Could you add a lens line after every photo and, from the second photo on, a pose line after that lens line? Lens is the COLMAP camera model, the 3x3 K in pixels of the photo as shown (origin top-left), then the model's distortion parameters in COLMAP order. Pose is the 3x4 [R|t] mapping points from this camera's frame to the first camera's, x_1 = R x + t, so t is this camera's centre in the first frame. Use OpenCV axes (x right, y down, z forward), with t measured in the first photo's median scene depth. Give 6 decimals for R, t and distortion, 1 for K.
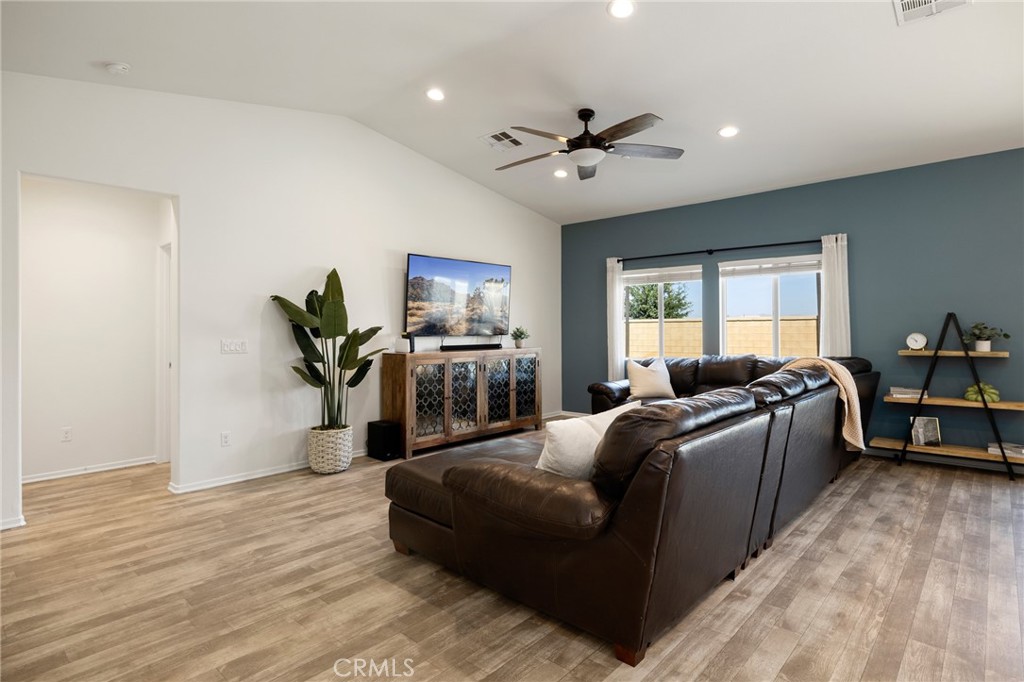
lens RADIAL K [[535.5, 0, 518.2], [0, 535.5, 328.6], [0, 0, 1]] dist [0.001654, 0.000302]
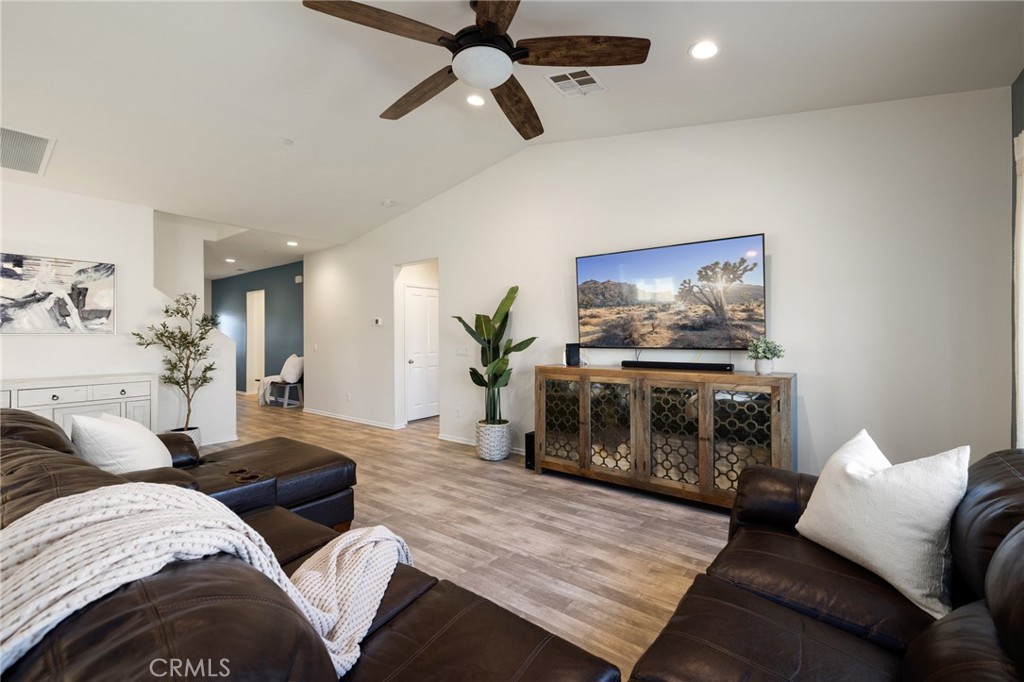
lens RADIAL K [[434.5, 0, 507.4], [0, 434.5, 337.0], [0, 0, 1]] dist [0.001090, -0.000141]
pose [[0.067013, 0.006445, -0.997731, 0.523238], [0.007305, 0.999949, 0.006950, -0.009647], [0.997725, -0.007754, 0.066962, 0.819251]]
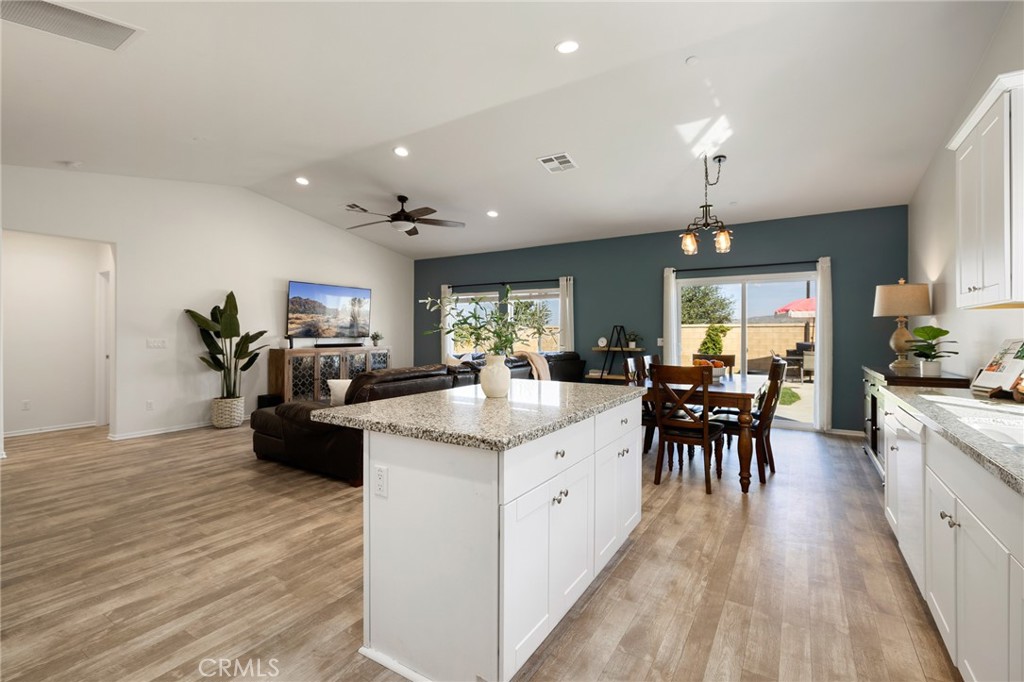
lens RADIAL K [[459.1, 0, 511.8], [0, 459.1, 336.0], [0, 0, 1]] dist [-0.004896, 0.000042]
pose [[0.986067, 0.006635, 0.166217, 0.184817], [-0.007768, 0.999951, 0.006172, -0.002286], [-0.166168, -0.007377, 0.986070, -0.333927]]
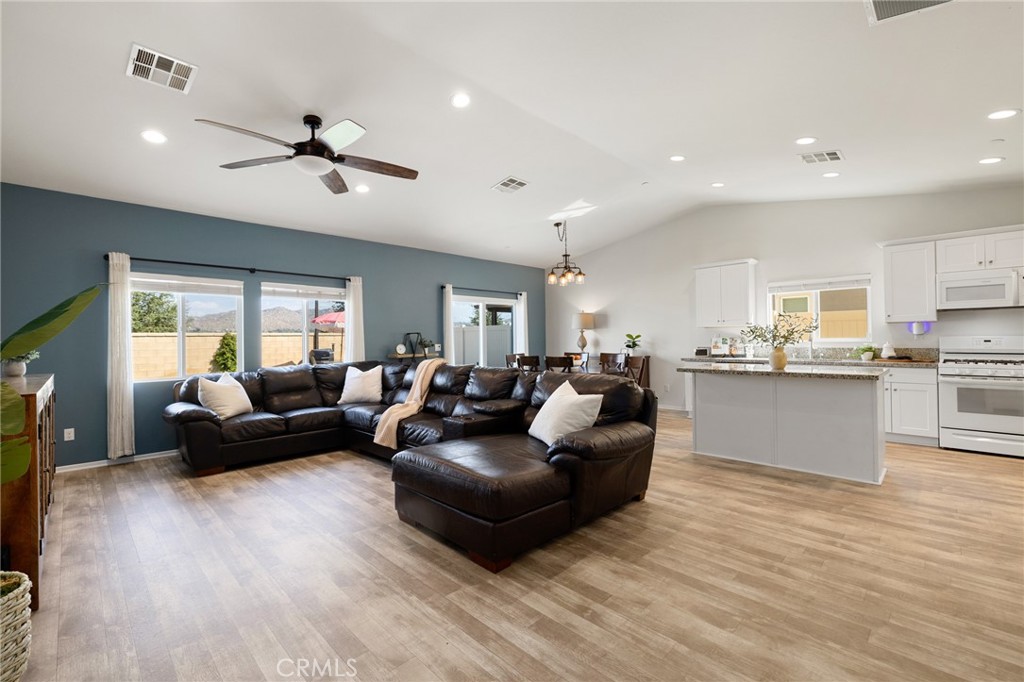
lens RADIAL K [[441.2, 0, 509.3], [0, 441.2, 335.9], [0, 0, 1]] dist [-0.000778, -0.000096]
pose [[0.053148, 0.014086, 0.998487, -0.539212], [0.011444, 0.999826, -0.014714, 0.005280], [-0.998521, 0.012209, 0.052977, 0.499477]]
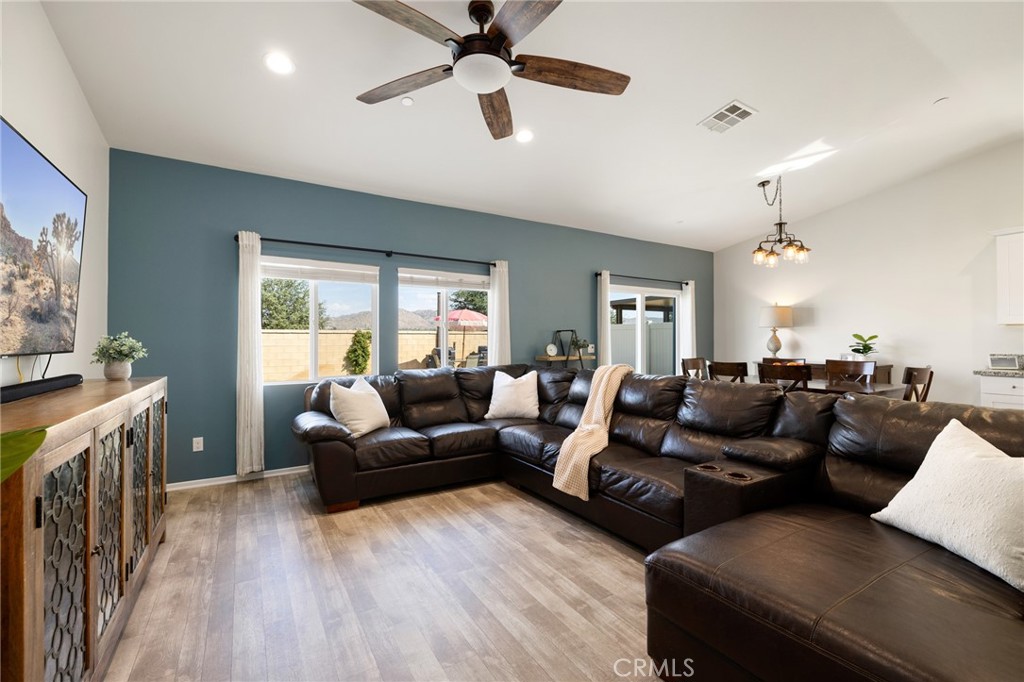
lens RADIAL K [[434.5, 0, 507.4], [0, 434.5, 337.0], [0, 0, 1]] dist [0.001090, -0.000141]
pose [[0.285221, 0.013126, 0.958372, -0.304733], [-0.001308, 0.999911, -0.013305, 0.004117], [-0.958461, 0.002541, 0.285212, 0.676938]]
